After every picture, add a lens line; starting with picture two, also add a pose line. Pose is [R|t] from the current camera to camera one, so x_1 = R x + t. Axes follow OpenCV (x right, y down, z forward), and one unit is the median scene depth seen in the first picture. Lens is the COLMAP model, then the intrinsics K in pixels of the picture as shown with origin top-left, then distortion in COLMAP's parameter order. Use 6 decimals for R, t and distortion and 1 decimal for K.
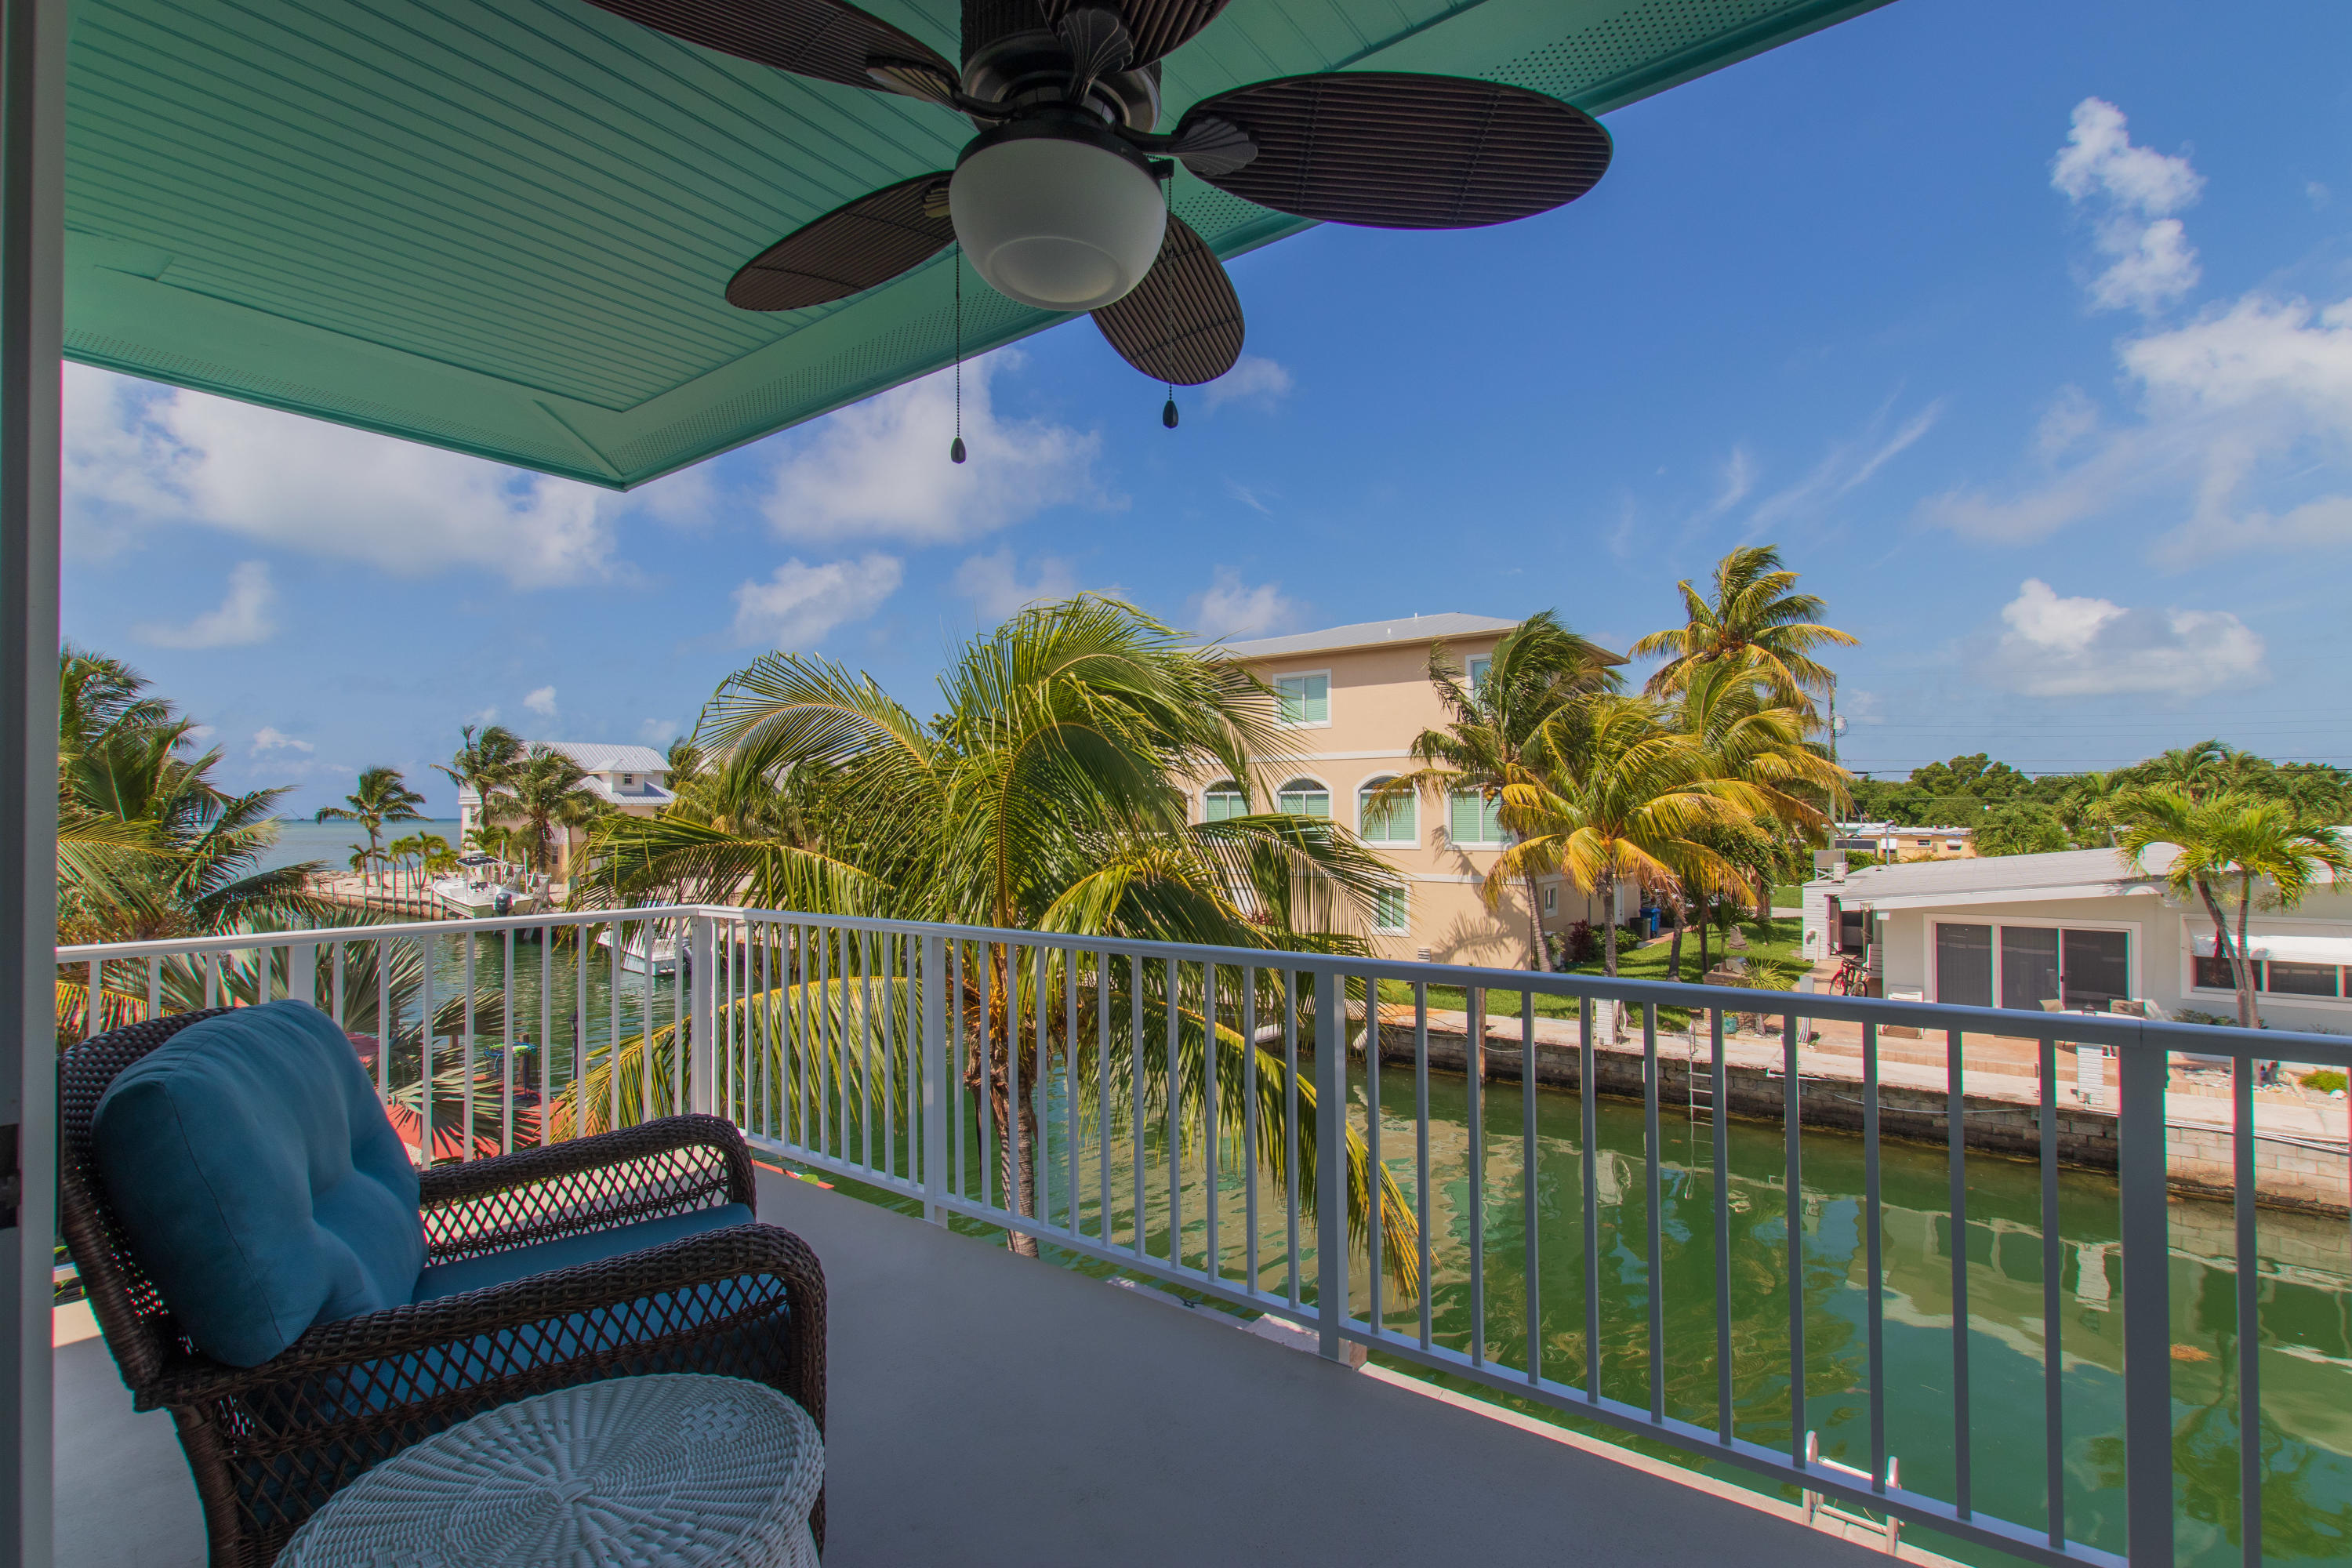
lens RADIAL K [[1078.7, 0, 1191.6], [0, 1078.7, 801.5], [0, 0, 1]] dist [0.004278, -0.003122]
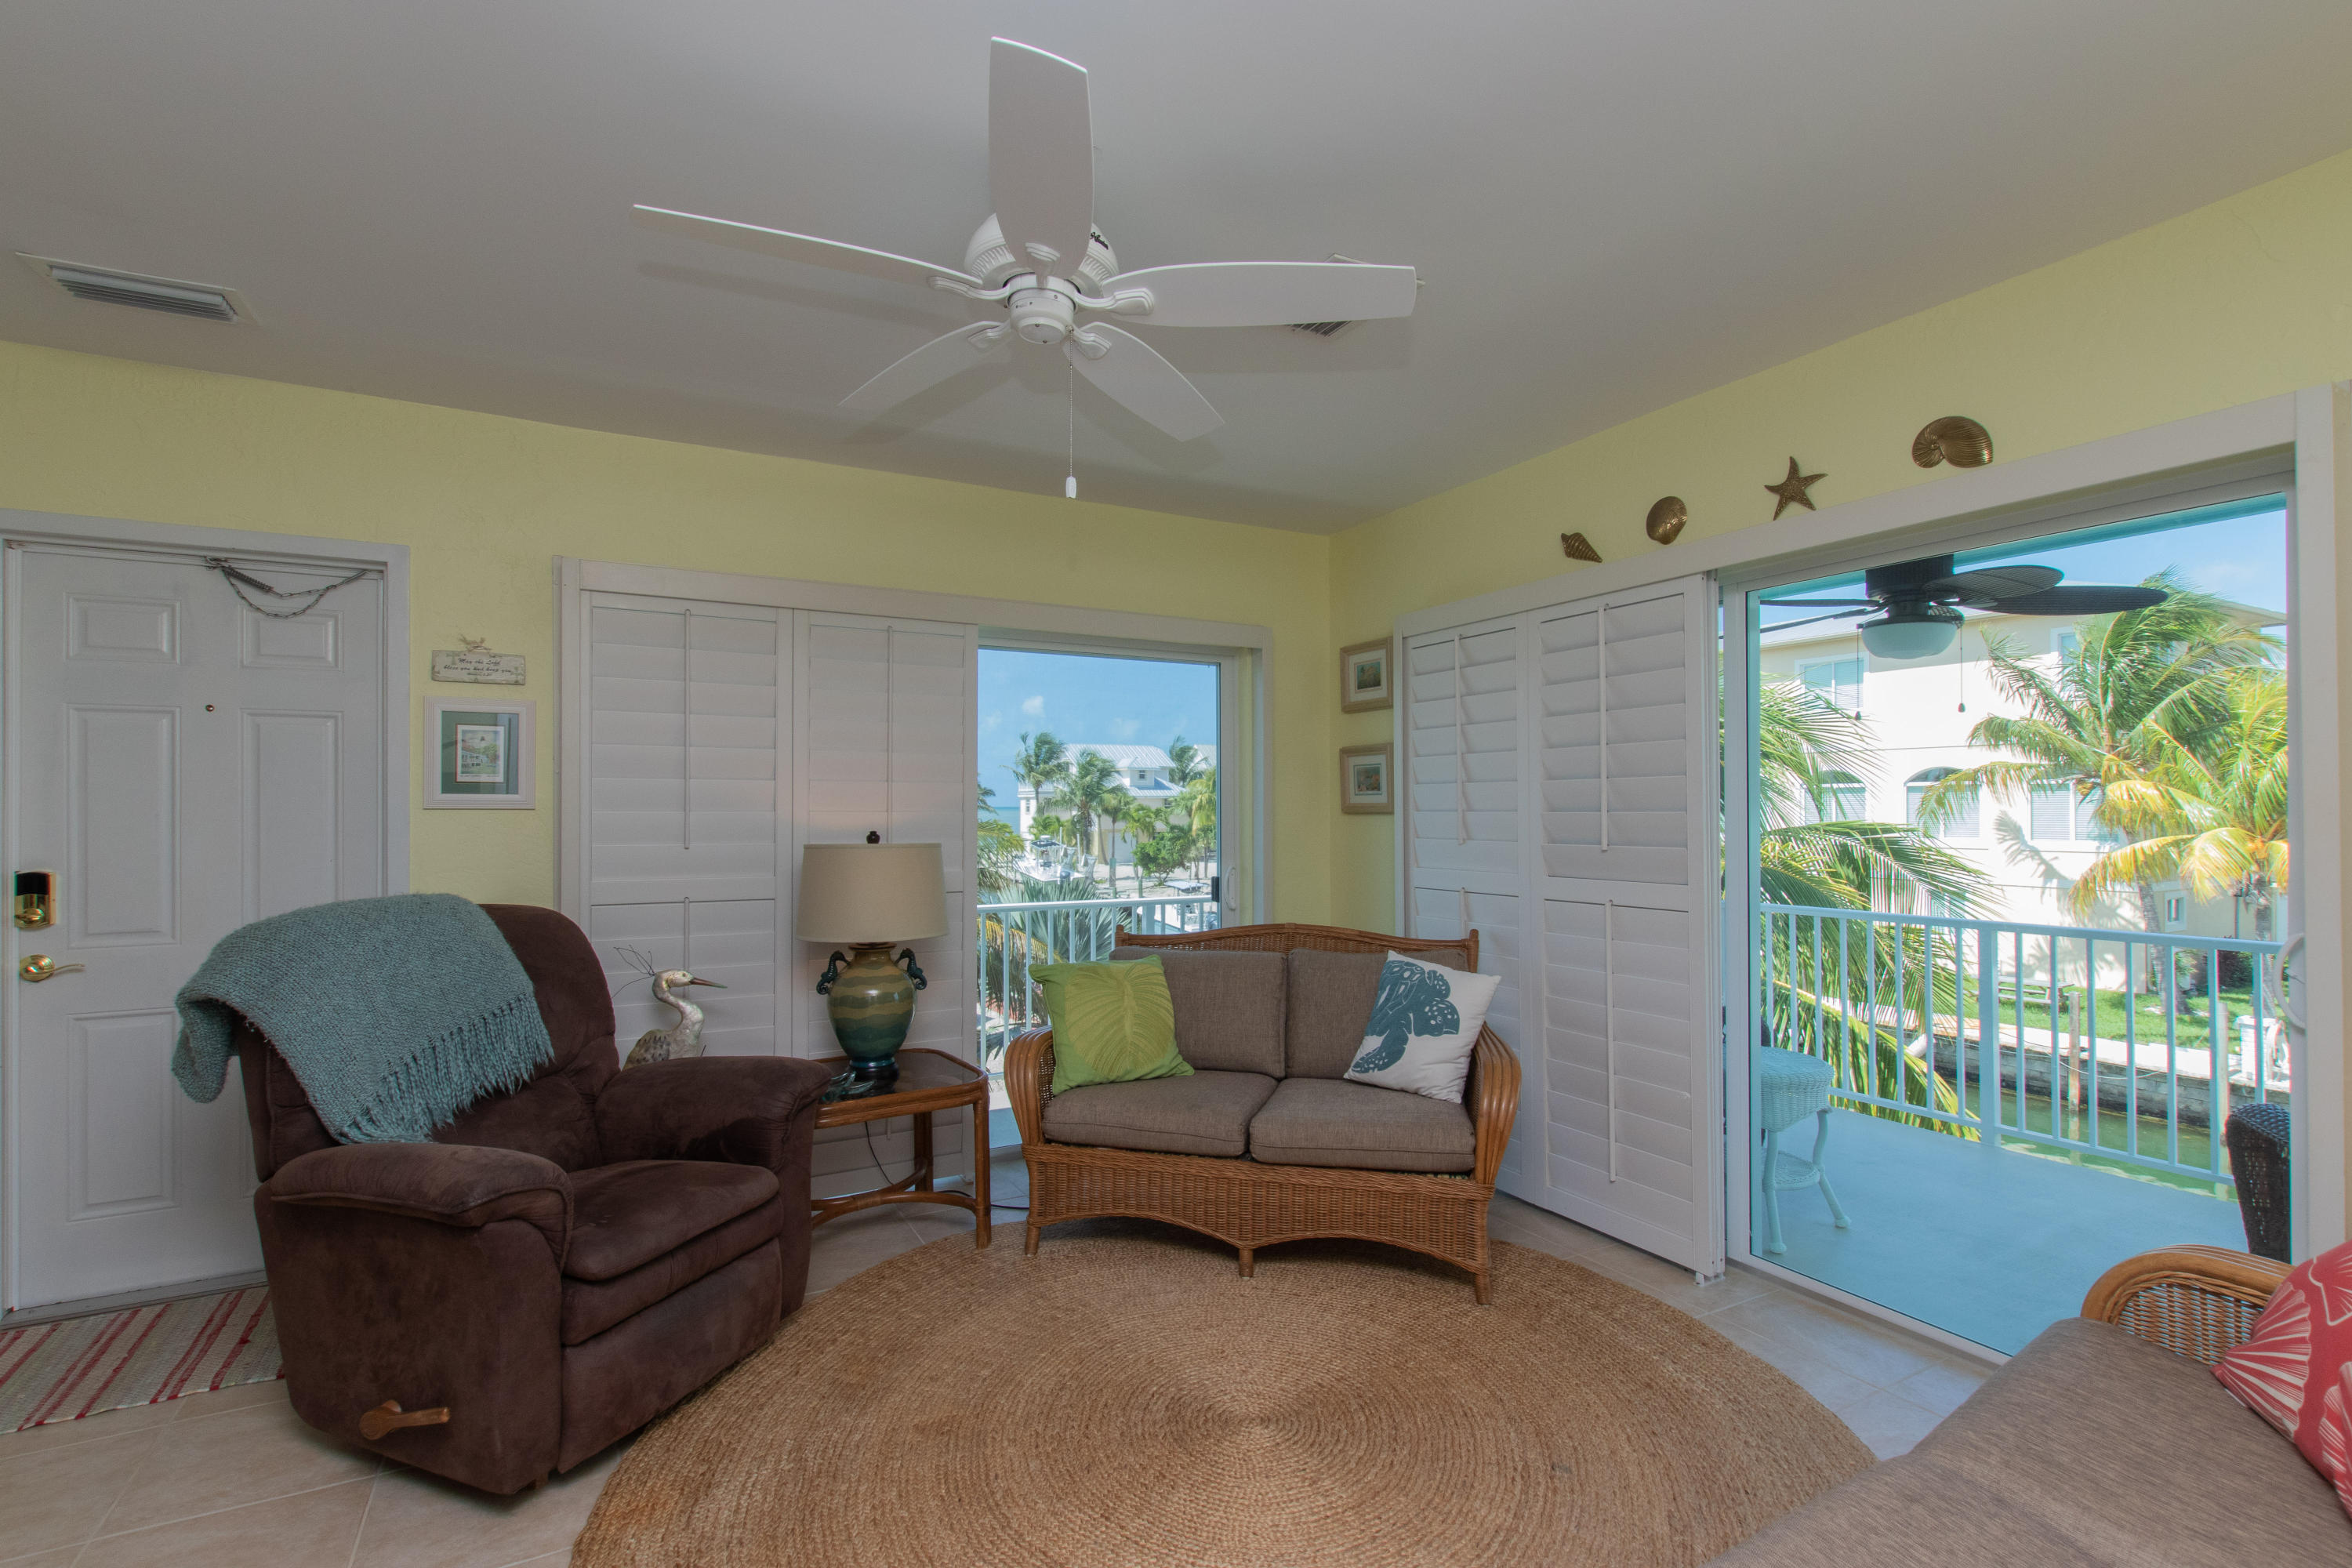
lens RADIAL K [[1078.7, 0, 1181.8], [0, 1078.7, 799.7], [0, 0, 1]] dist [0.004278, -0.003122]
pose [[0.910960, -0.002657, -0.412485, -0.029208], [0.006144, 0.999956, 0.007130, -0.007051], [0.412448, -0.009029, 0.910936, -0.100763]]
